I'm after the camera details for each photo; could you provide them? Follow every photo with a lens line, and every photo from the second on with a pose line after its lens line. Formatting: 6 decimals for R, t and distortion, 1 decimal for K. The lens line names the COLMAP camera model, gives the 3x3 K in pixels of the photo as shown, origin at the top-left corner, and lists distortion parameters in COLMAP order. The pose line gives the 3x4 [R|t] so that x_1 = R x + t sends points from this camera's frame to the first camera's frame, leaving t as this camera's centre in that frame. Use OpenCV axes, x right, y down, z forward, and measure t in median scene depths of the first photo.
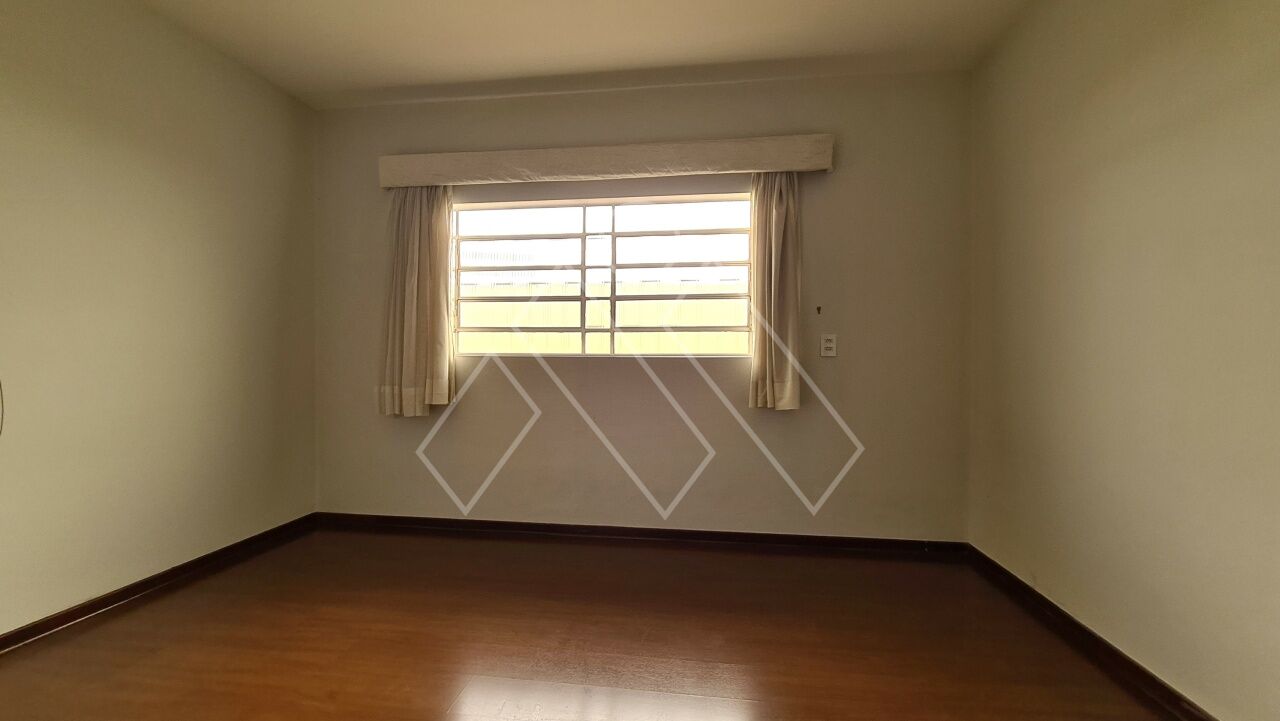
lens RADIAL K [[528.8, 0, 640.0], [0, 528.8, 360.5], [0, 0, 1]] dist [0.000487, -0.000016]
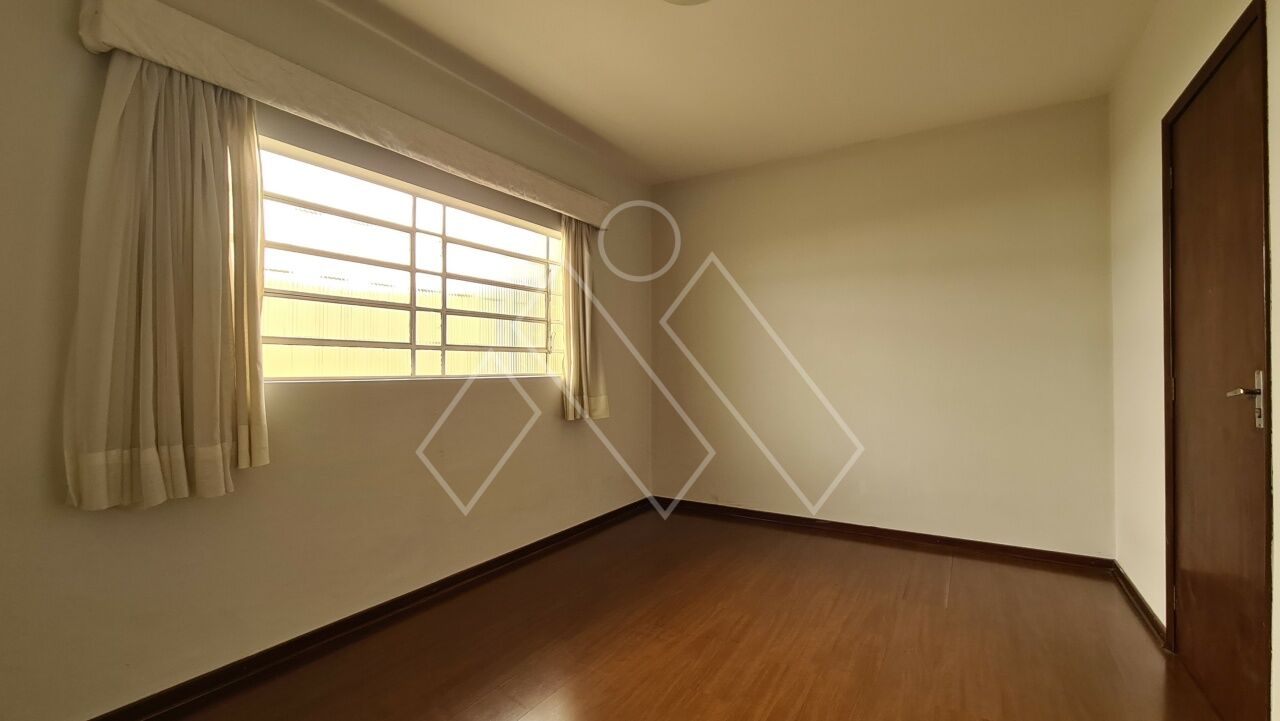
lens RADIAL K [[550.5, 0, 620.2], [0, 550.5, 360.8], [0, 0, 1]] dist [0.001941, -0.000075]
pose [[0.416758, 0.005703, 0.908999, -0.751725], [0.012344, 0.999853, -0.011933, -0.021996], [-0.908934, 0.016194, 0.416626, 0.362997]]
